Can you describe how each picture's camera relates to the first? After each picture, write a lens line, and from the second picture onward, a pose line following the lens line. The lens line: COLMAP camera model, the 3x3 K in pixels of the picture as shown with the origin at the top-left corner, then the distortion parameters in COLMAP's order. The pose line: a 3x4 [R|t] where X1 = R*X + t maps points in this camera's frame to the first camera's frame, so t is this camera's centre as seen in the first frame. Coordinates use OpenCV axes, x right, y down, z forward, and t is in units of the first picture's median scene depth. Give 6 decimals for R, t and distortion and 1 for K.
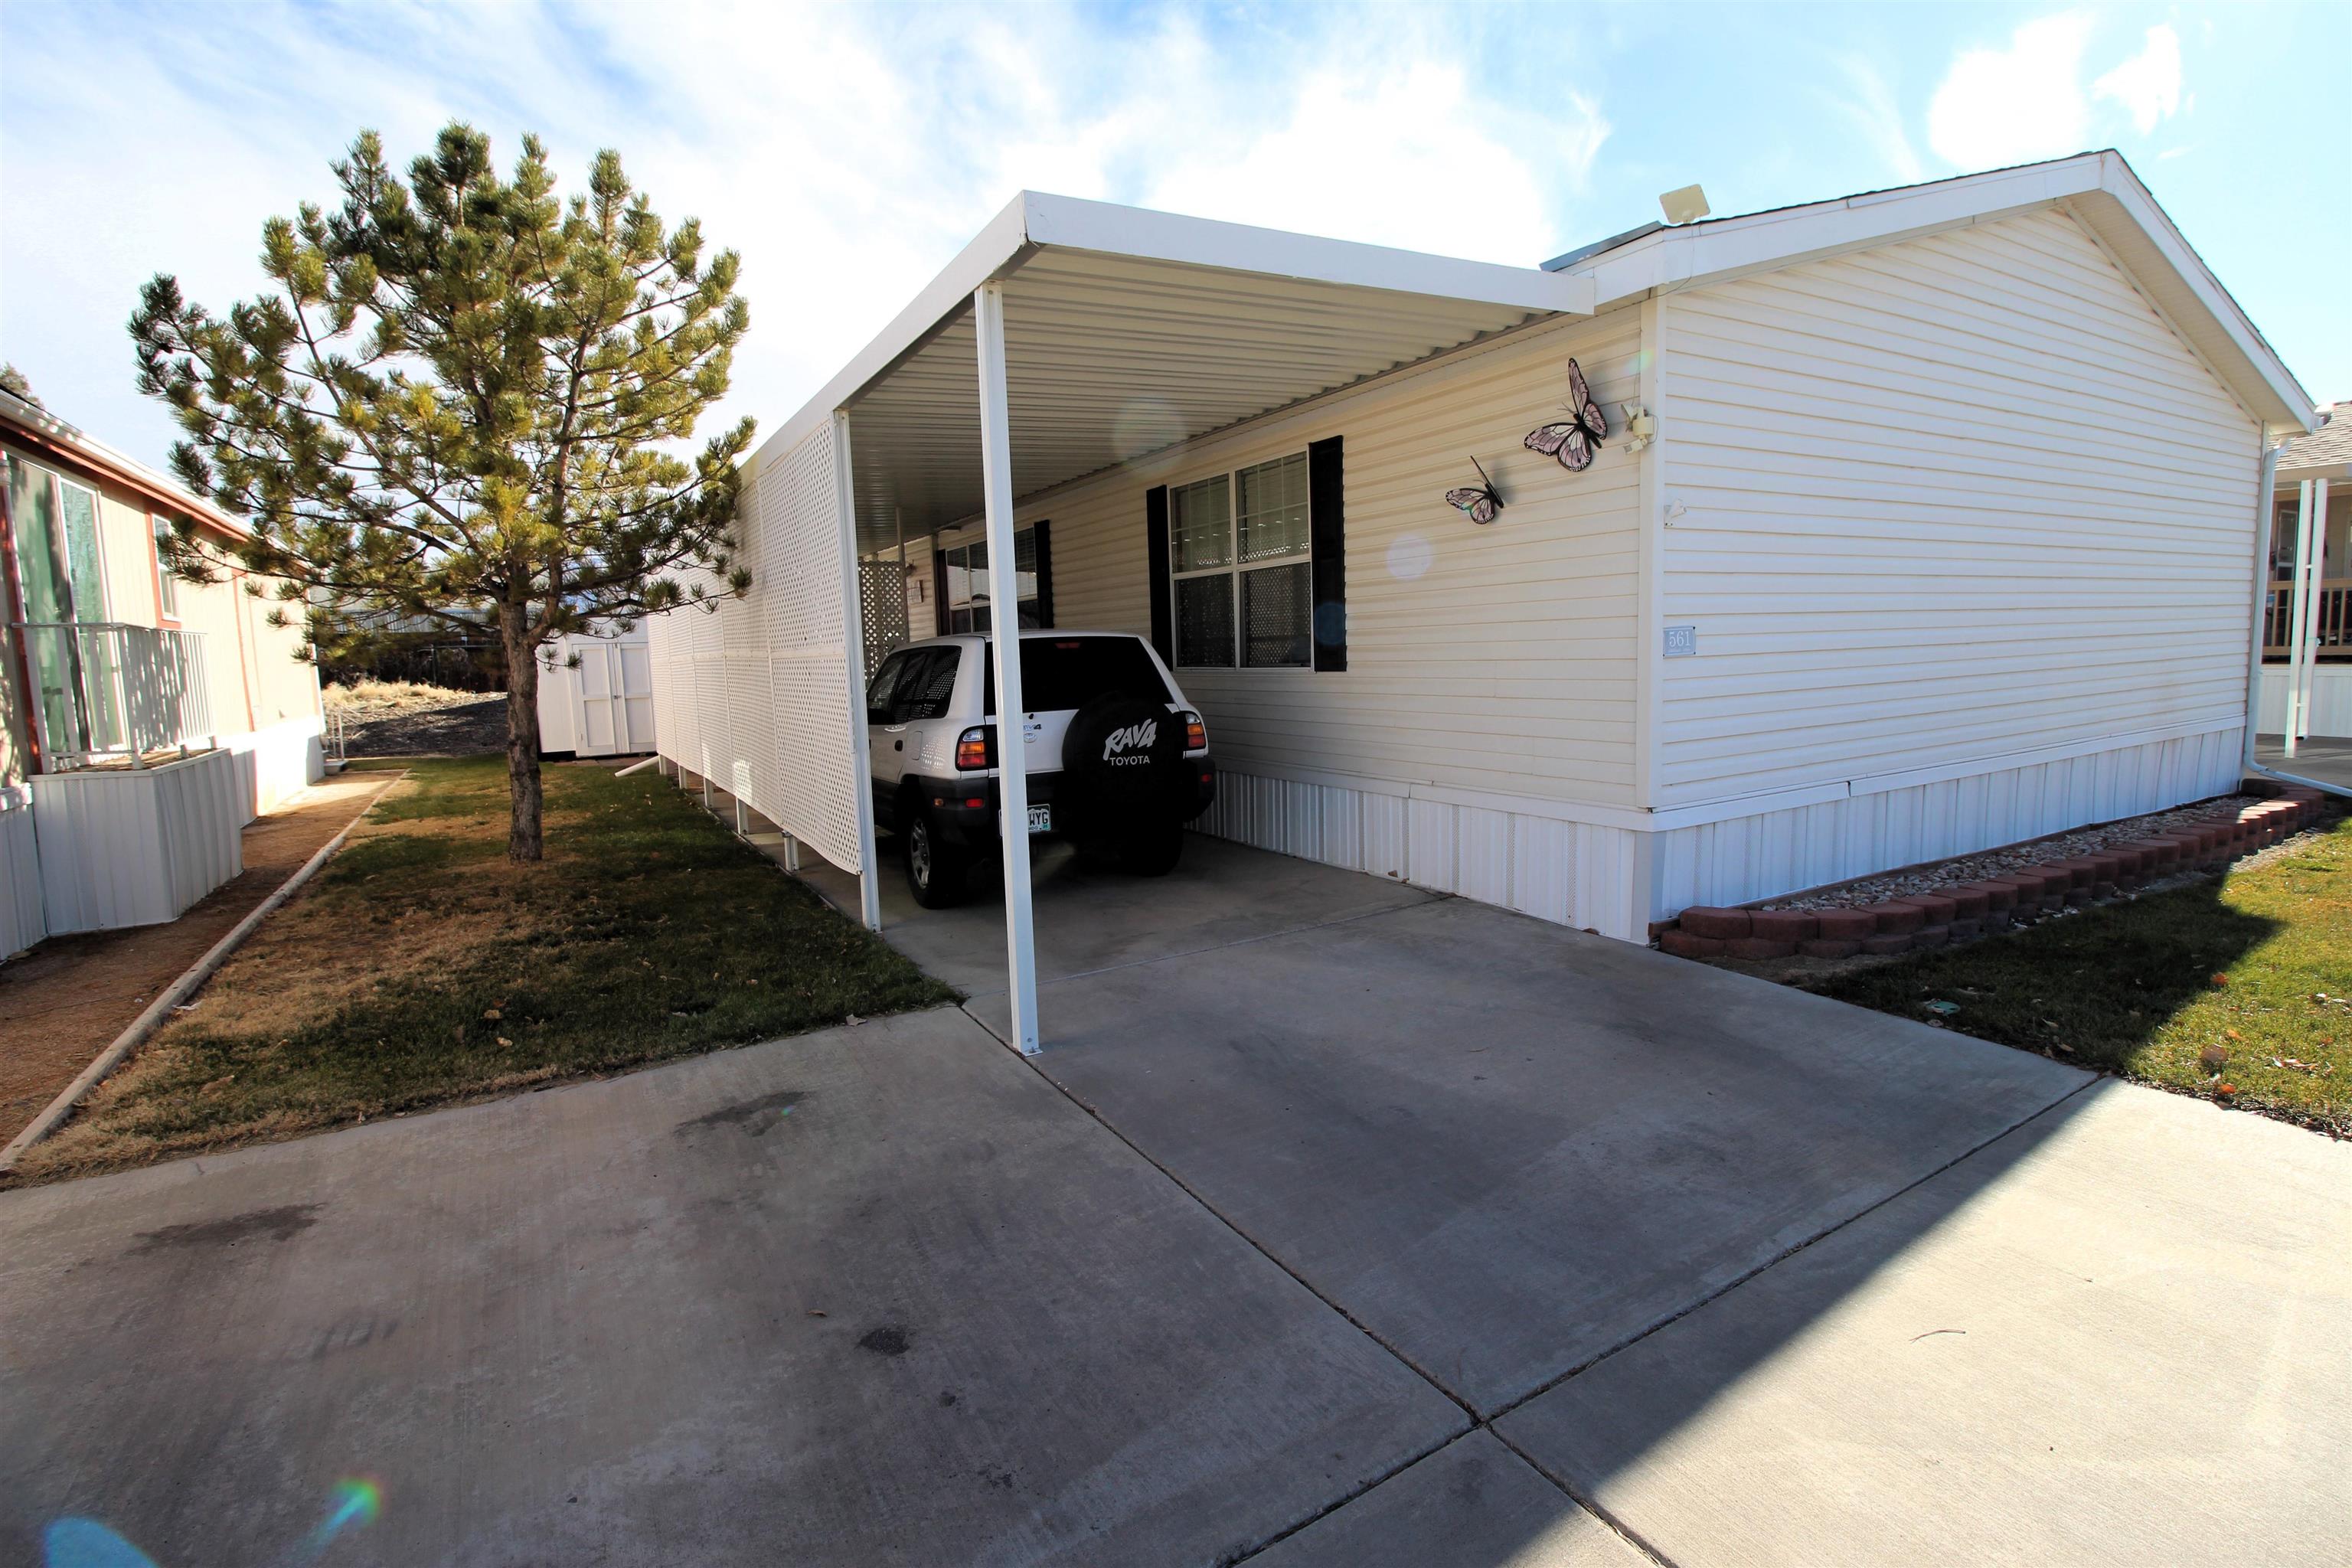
lens RADIAL K [[1102.4, 0, 1180.8], [0, 1102.4, 773.1], [0, 0, 1]] dist [-0.015026, -0.003814]
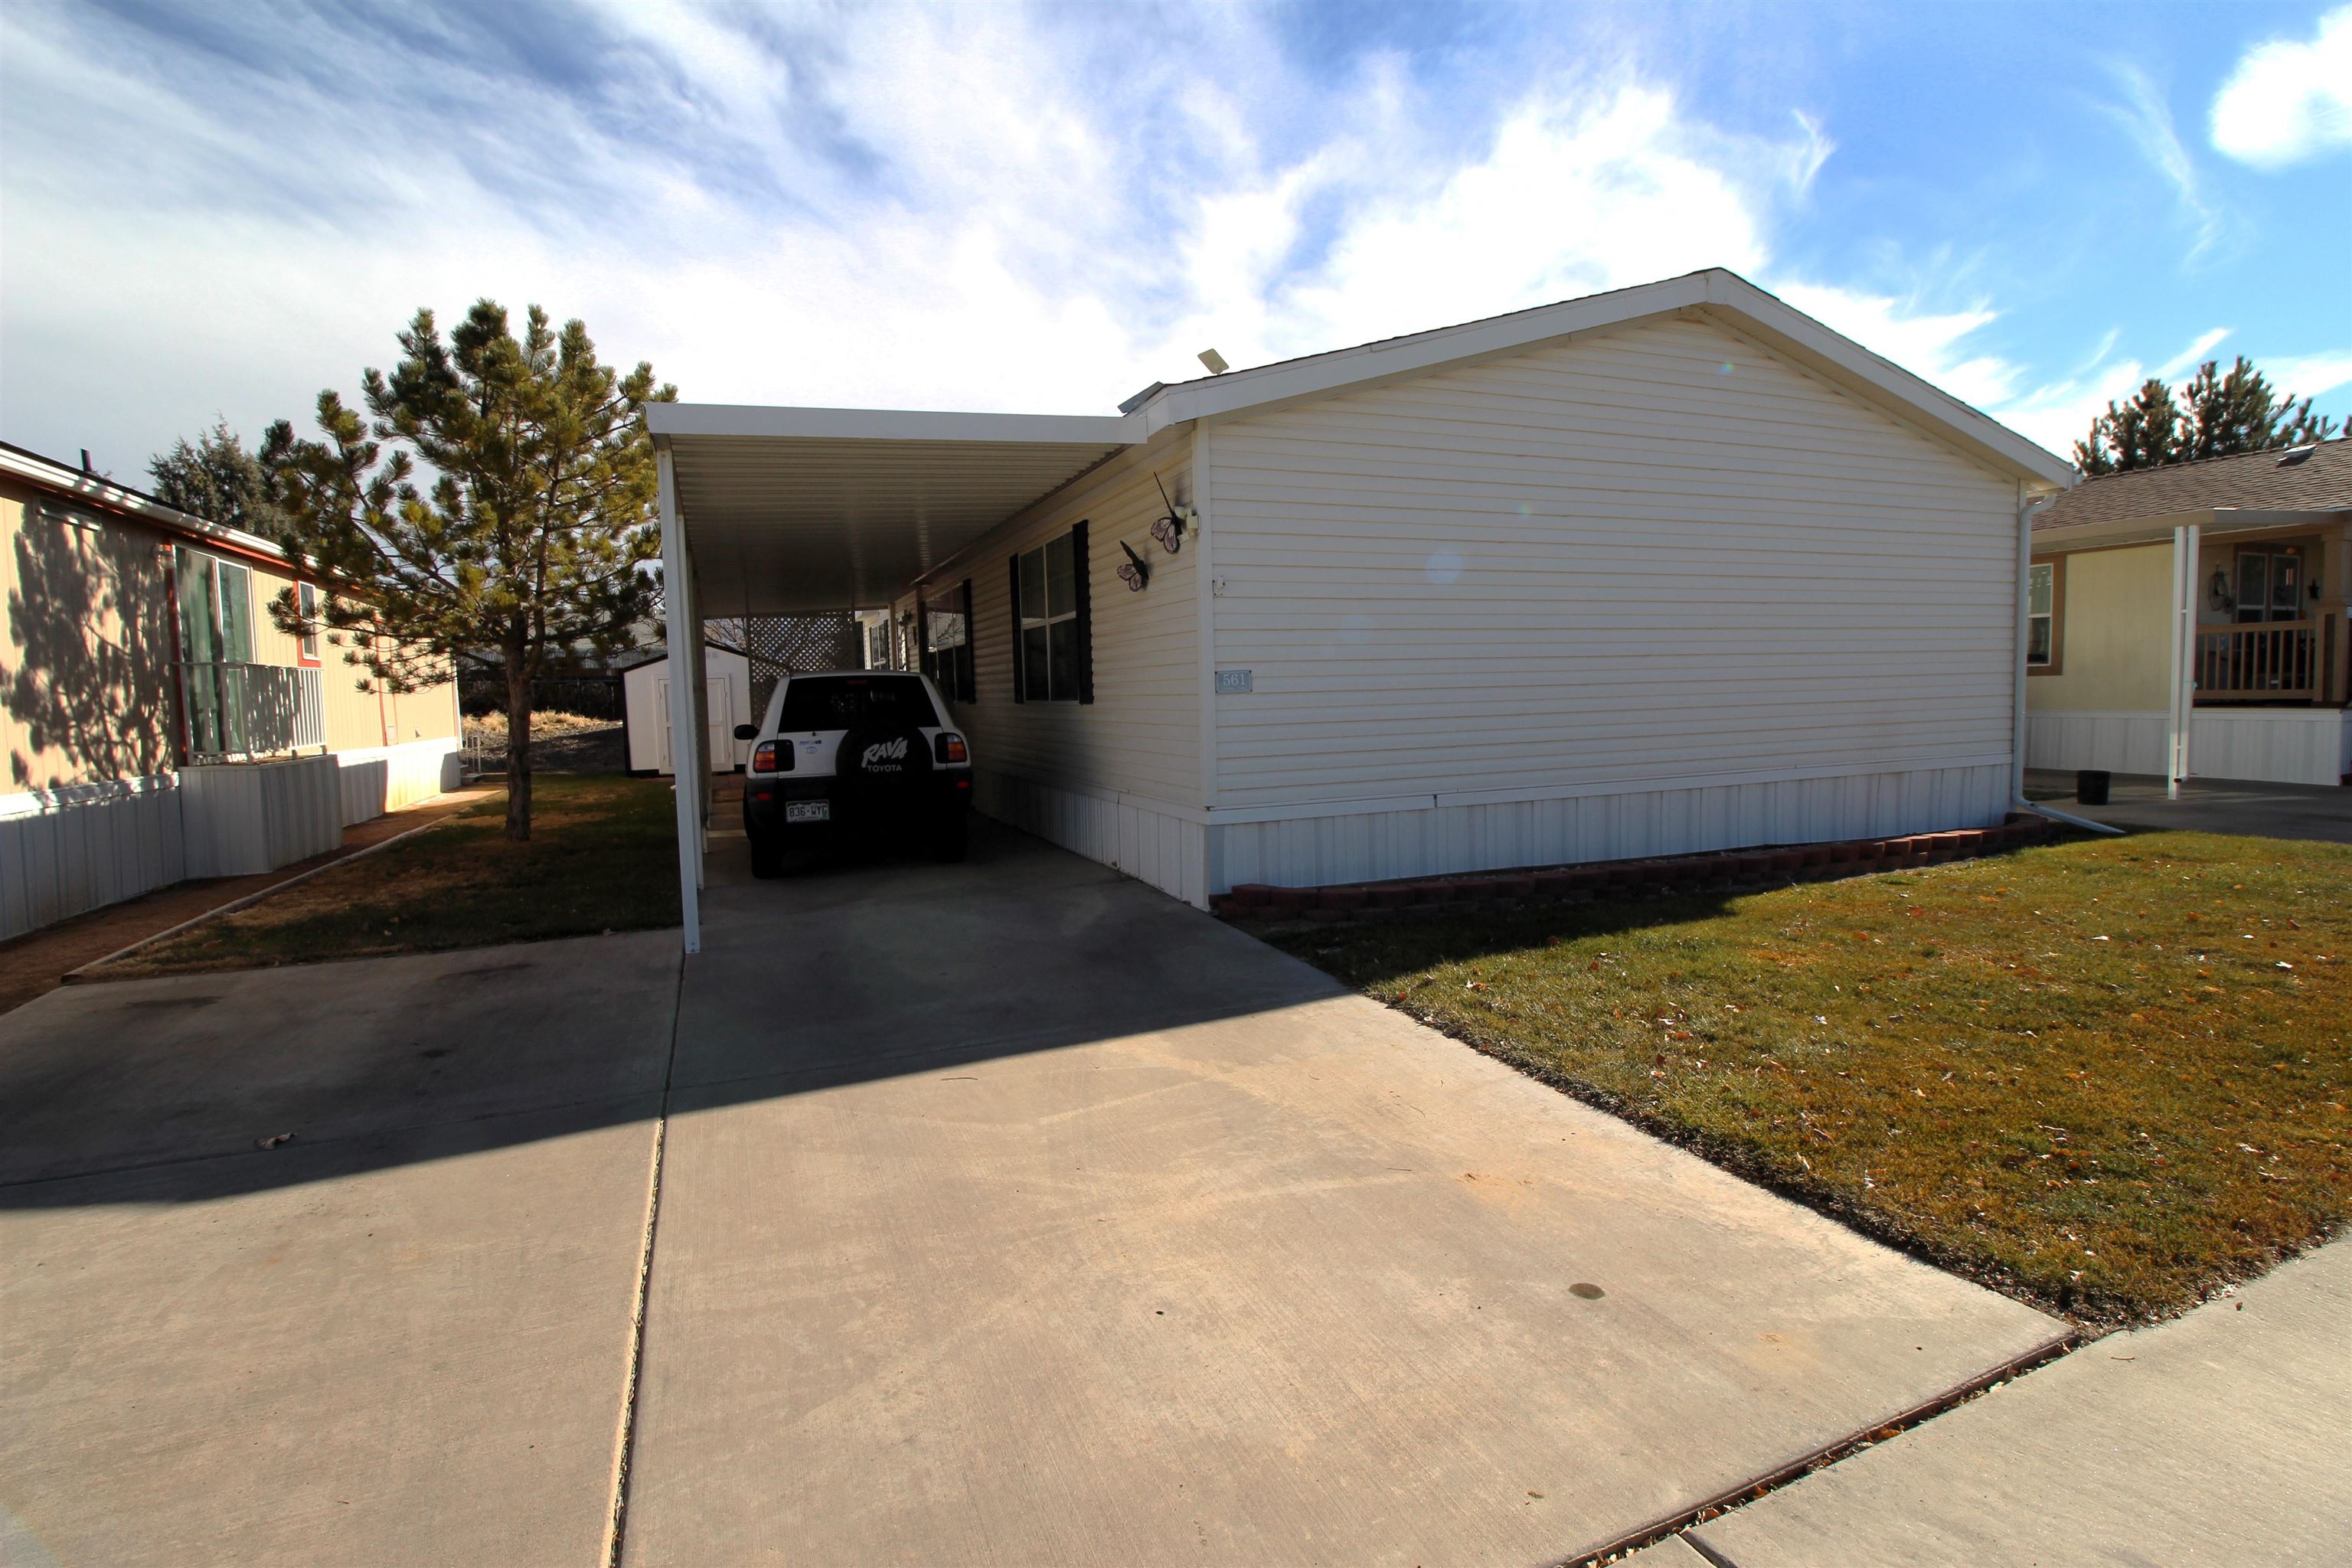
lens RADIAL K [[1102.4, 0, 1188.7], [0, 1102.4, 779.8], [0, 0, 1]] dist [-0.015026, -0.003814]
pose [[0.990488, 0.017780, -0.136442, 0.428462], [-0.021684, 0.999395, -0.027183, 0.026293], [0.135877, 0.029883, 0.990275, -0.233814]]
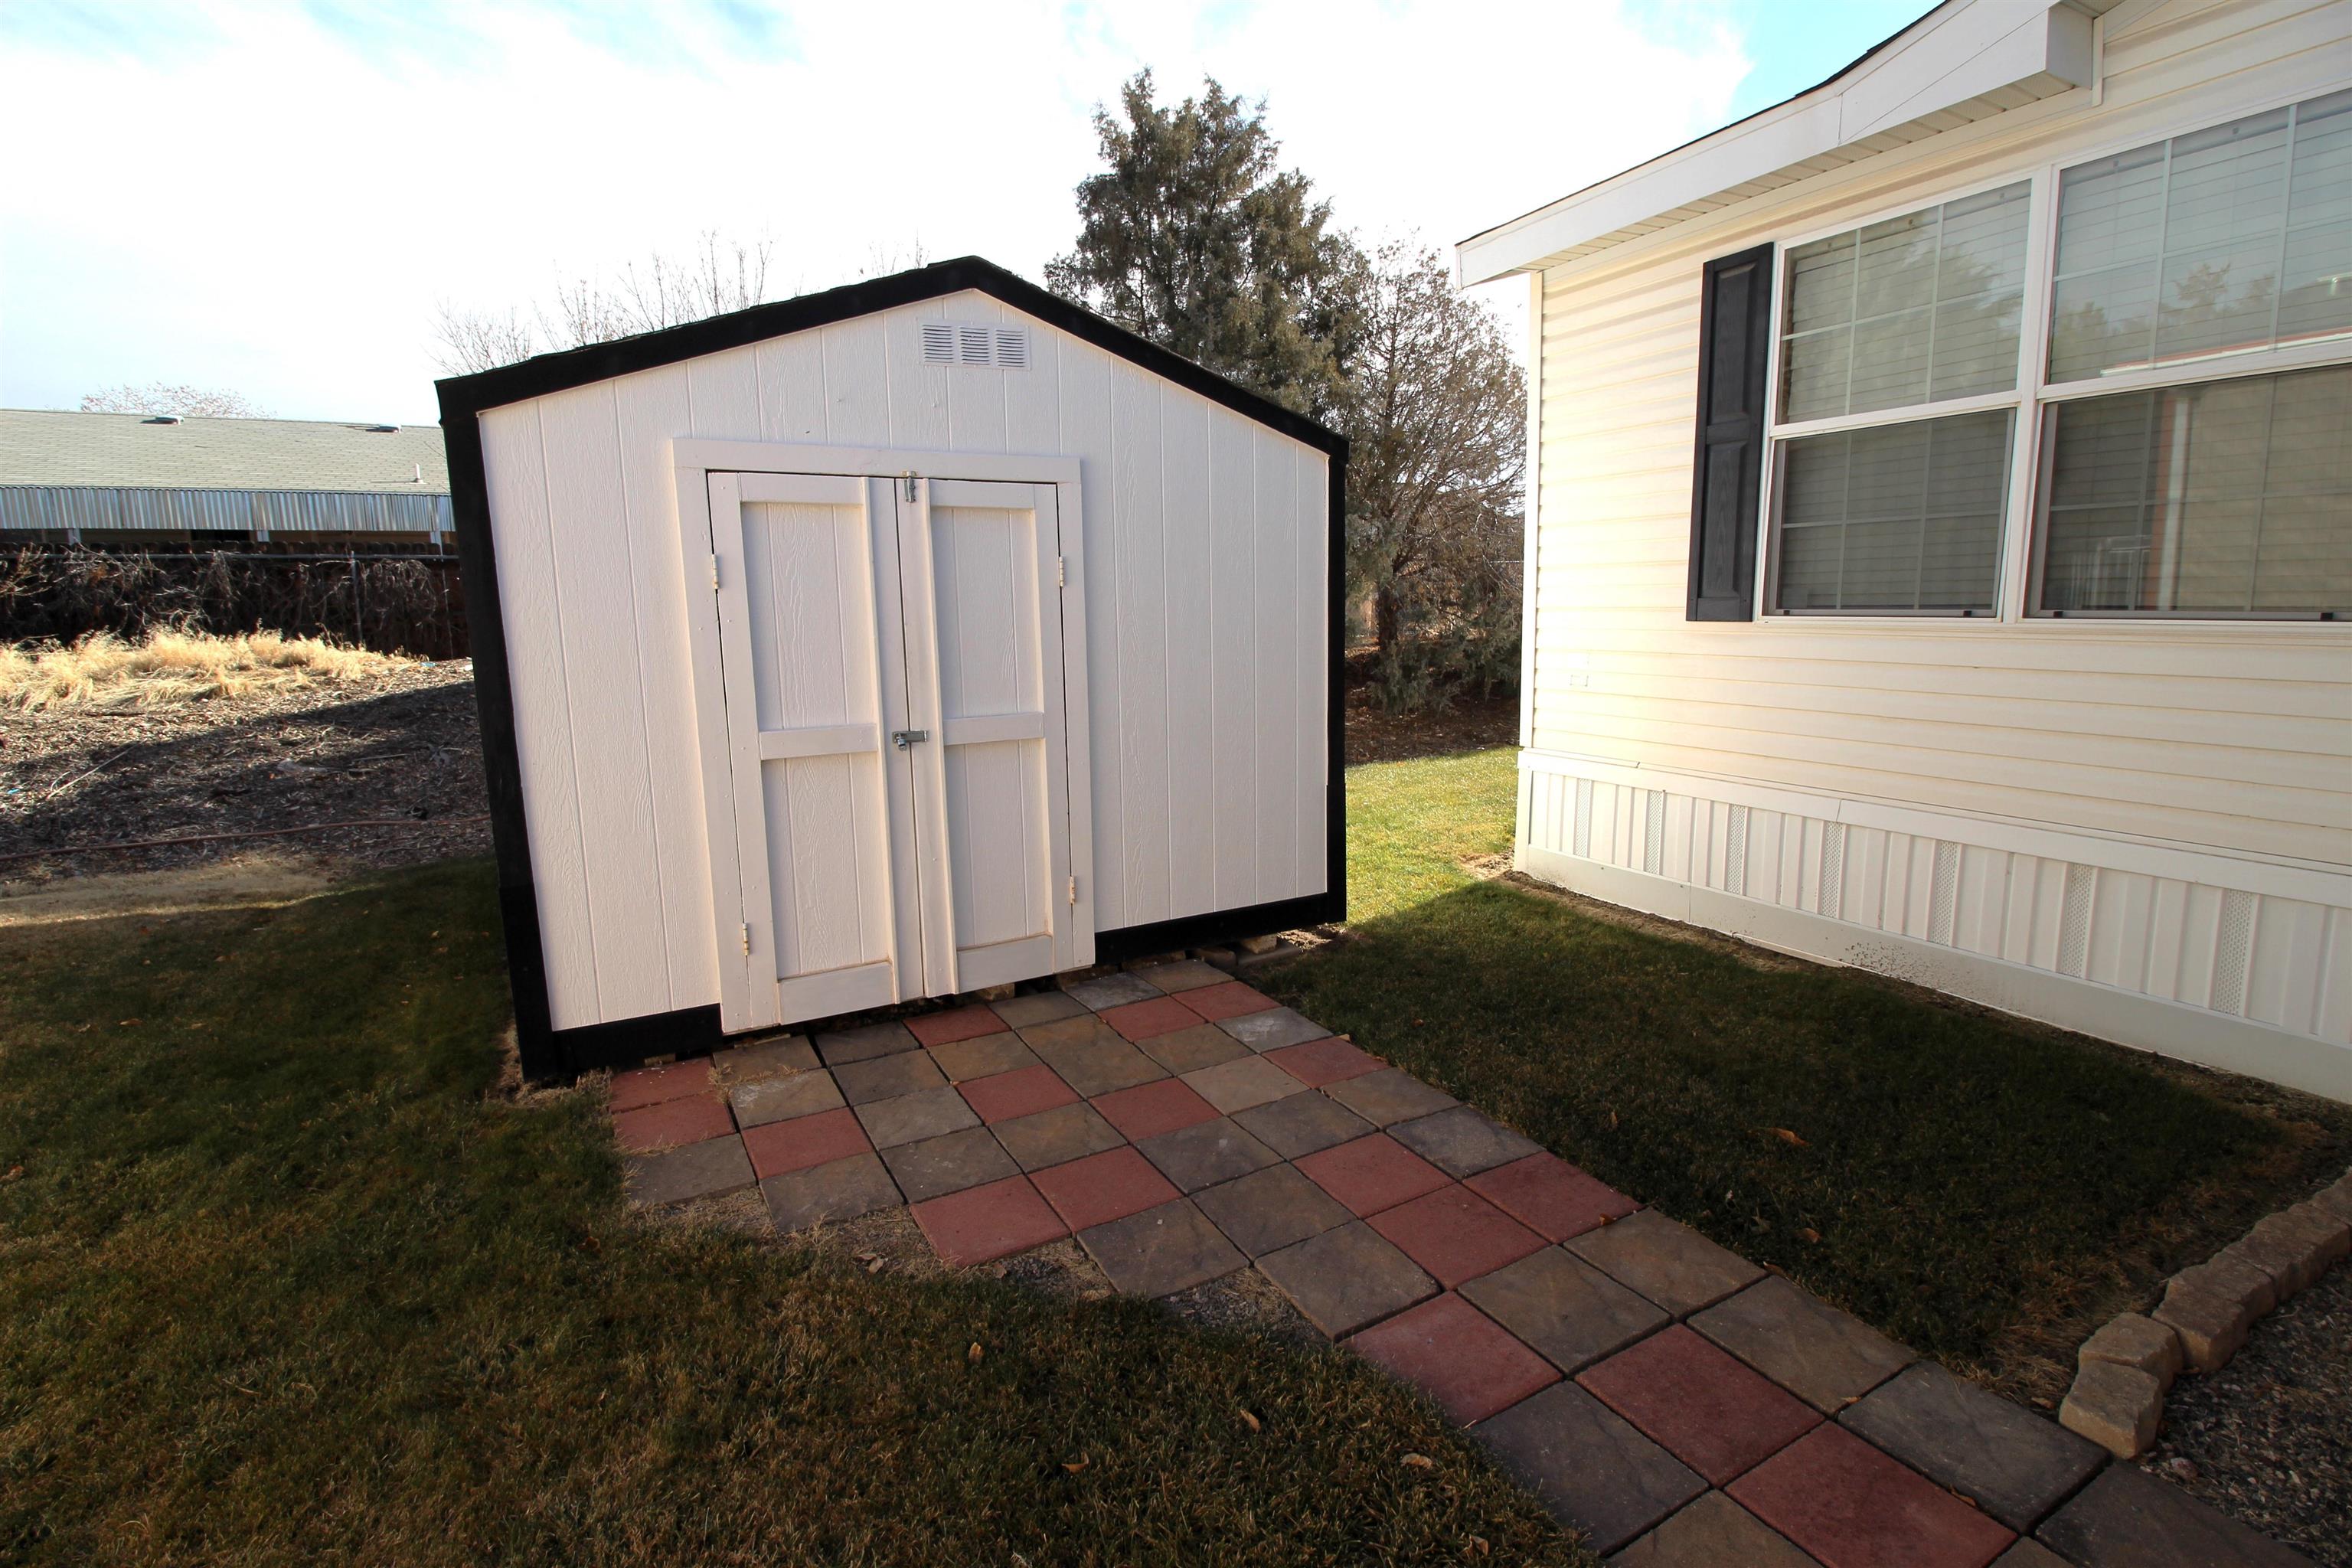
lens RADIAL K [[1102.4, 0, 1162.6], [0, 1102.4, 778.8], [0, 0, 1]] dist [-0.015026, -0.003814]
pose [[0.998598, 0.011101, -0.051758, -1.110022], [-0.008003, 0.998185, 0.059691, -0.180139], [0.052327, -0.059193, 0.996874, 1.940545]]
